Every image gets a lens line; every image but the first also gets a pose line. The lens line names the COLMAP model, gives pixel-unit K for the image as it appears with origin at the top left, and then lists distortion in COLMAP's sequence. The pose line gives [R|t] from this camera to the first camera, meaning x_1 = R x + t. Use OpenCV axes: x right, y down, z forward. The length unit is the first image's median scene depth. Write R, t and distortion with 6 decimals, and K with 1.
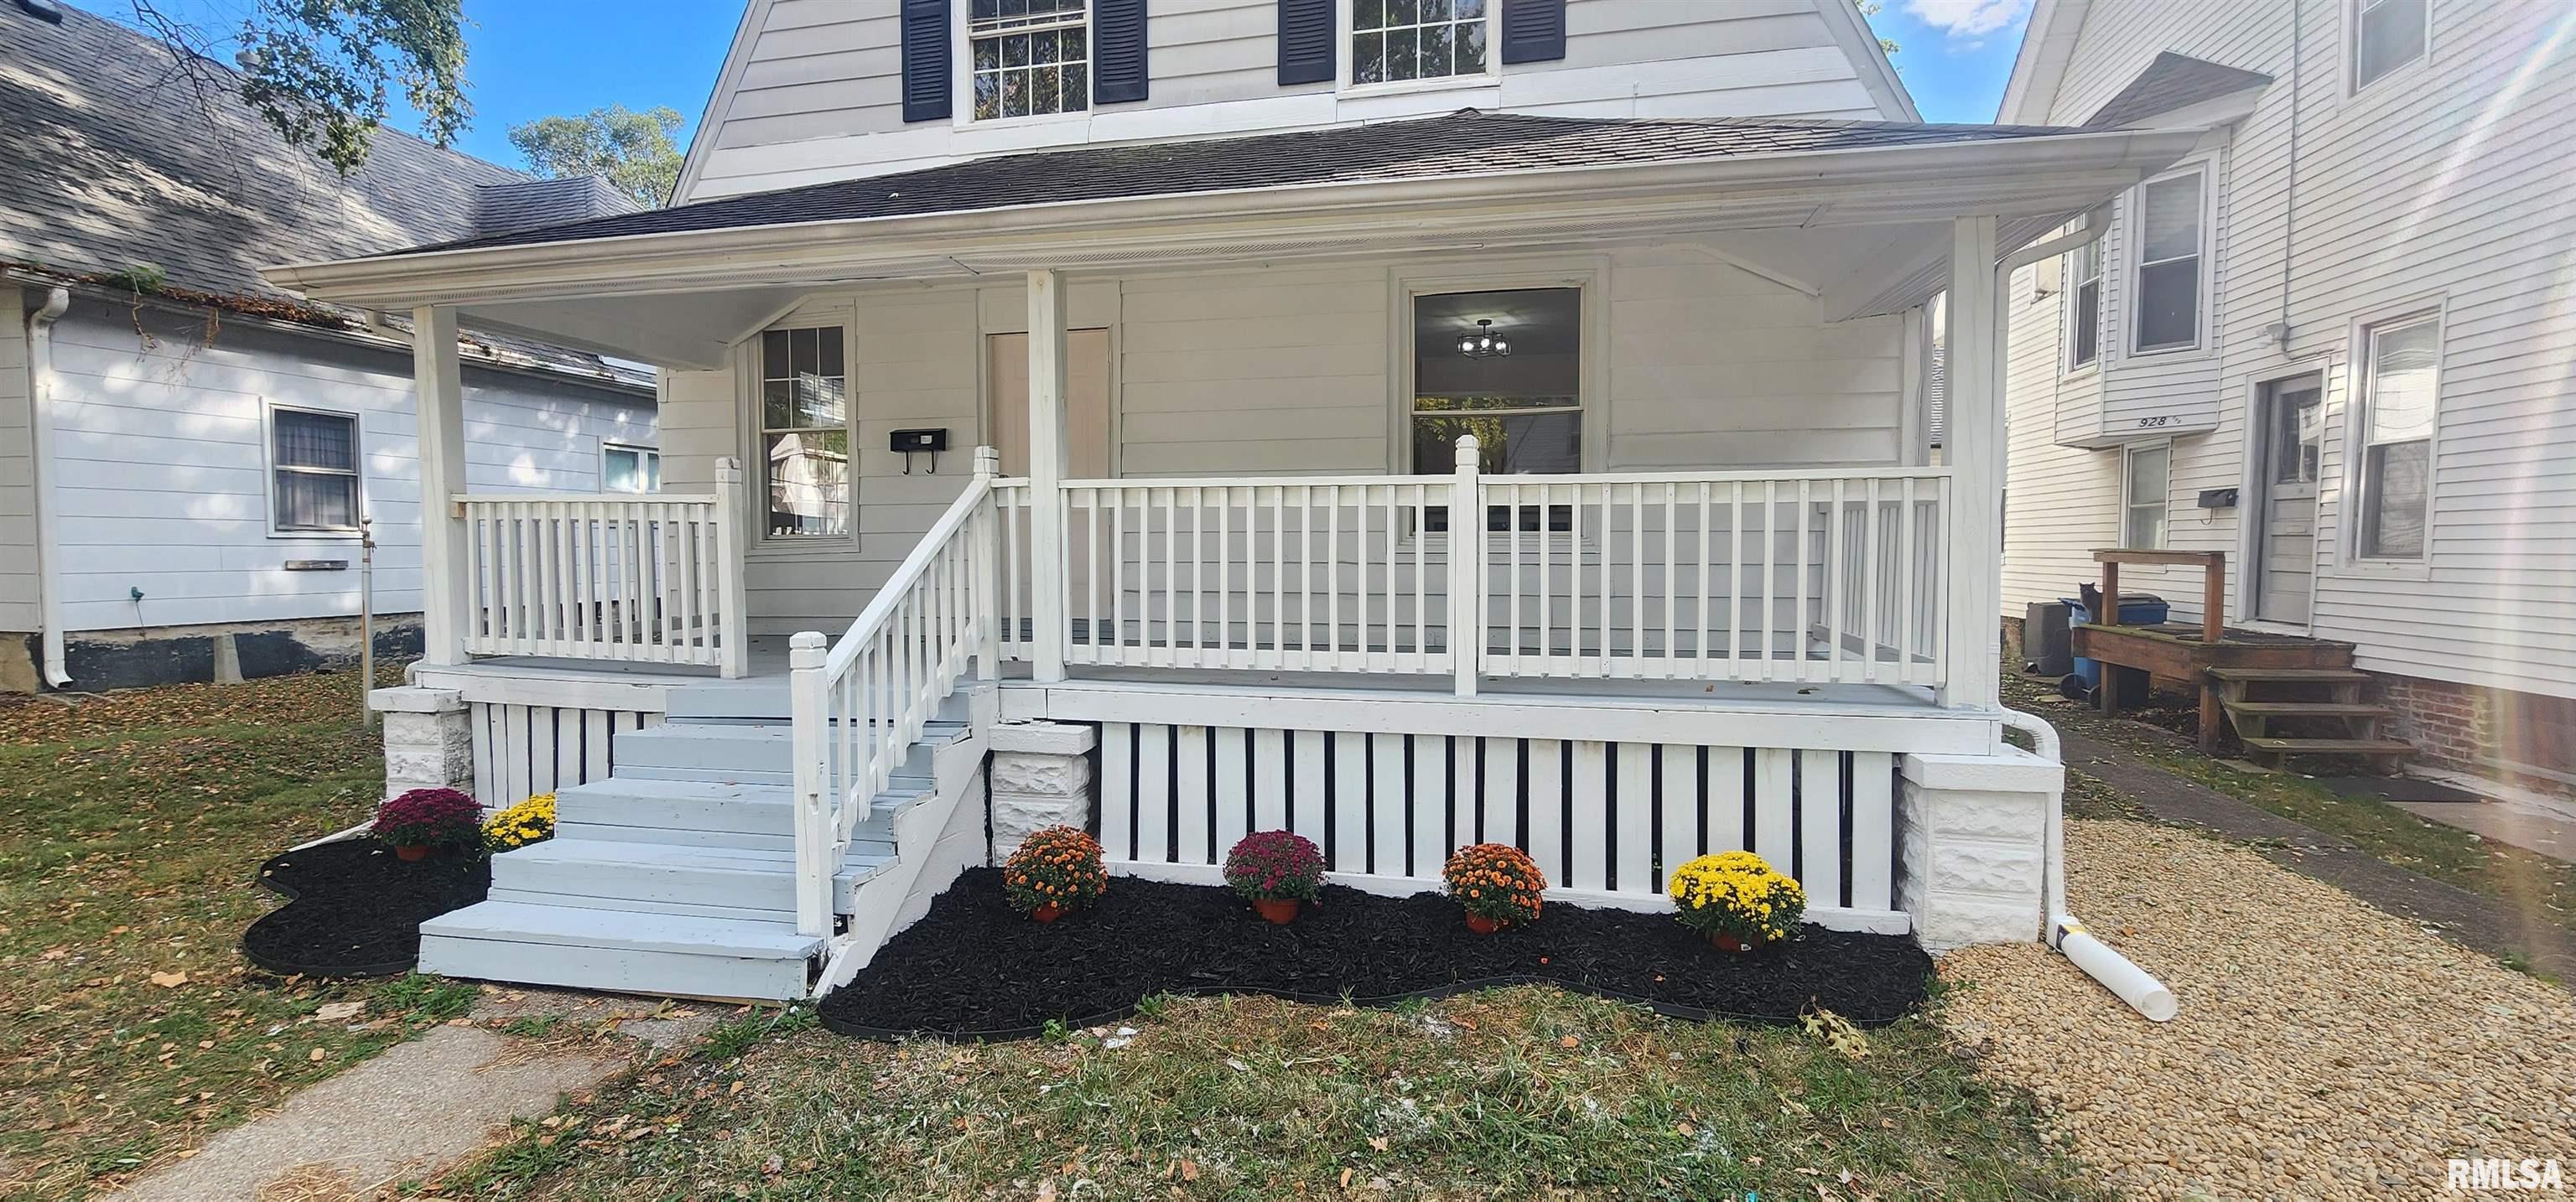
lens RADIAL K [[1069.8, 0, 1286.6], [0, 1069.8, 593.6], [0, 0, 1]] dist [-0.000565, -0.000617]
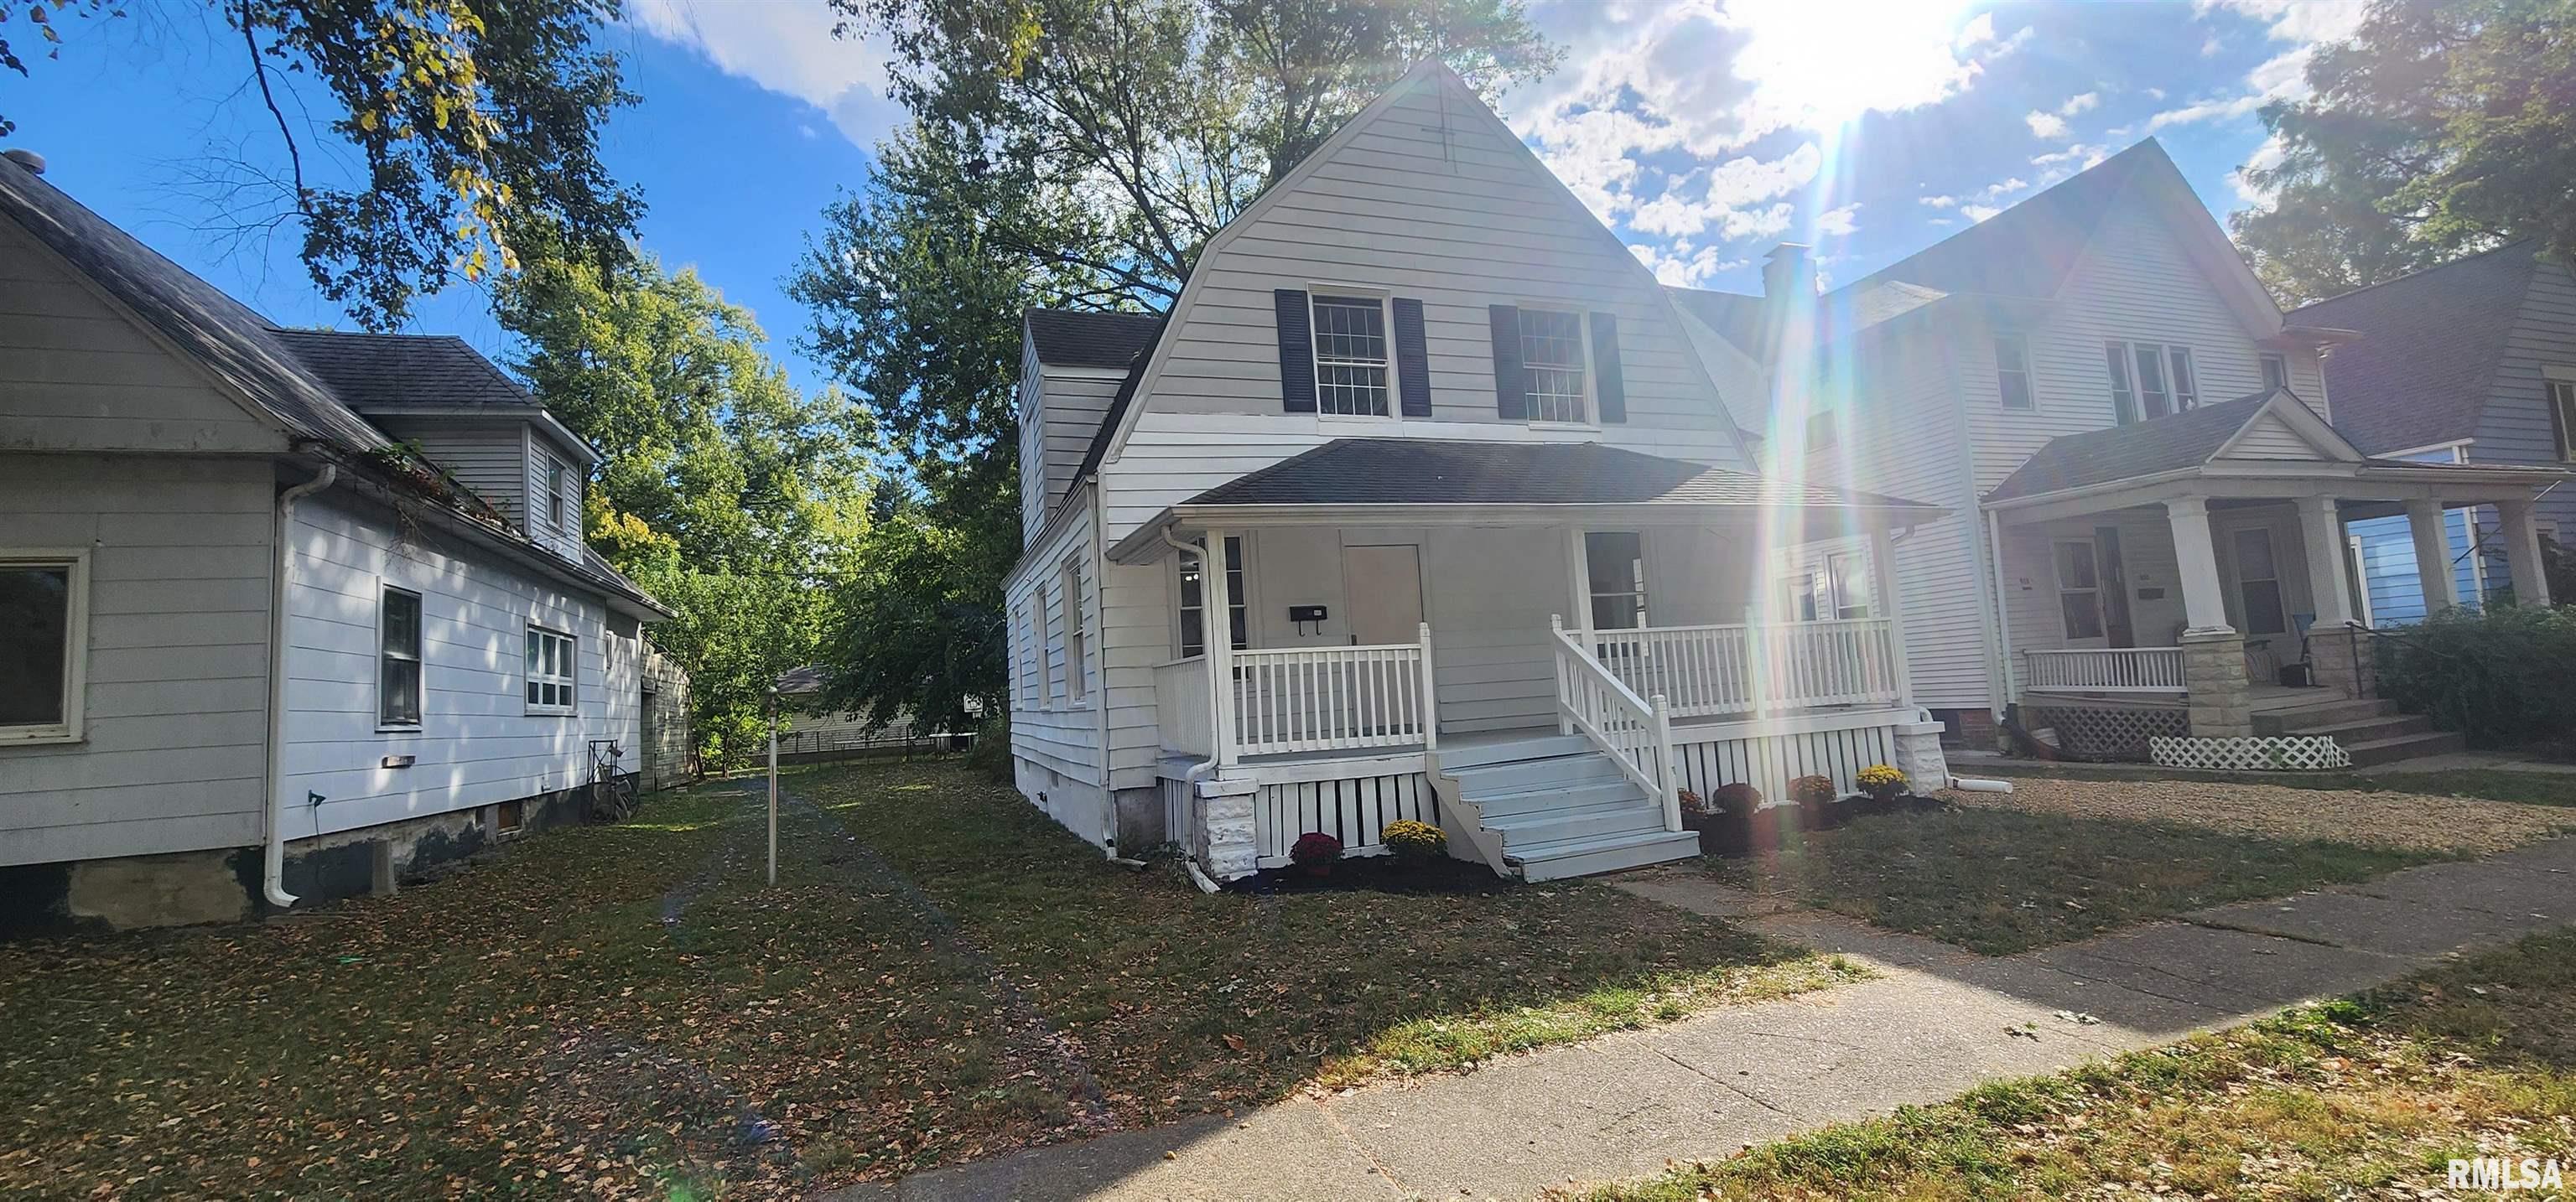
lens RADIAL K [[1069.8, 0, 1288.5], [0, 1069.8, 600.4], [0, 0, 1]] dist [-0.000565, -0.000617]
pose [[0.841081, -0.007238, 0.540860, -1.201400], [0.086731, 0.988778, -0.121641, 0.022473], [-0.533910, 0.149220, 0.832270, -0.260838]]
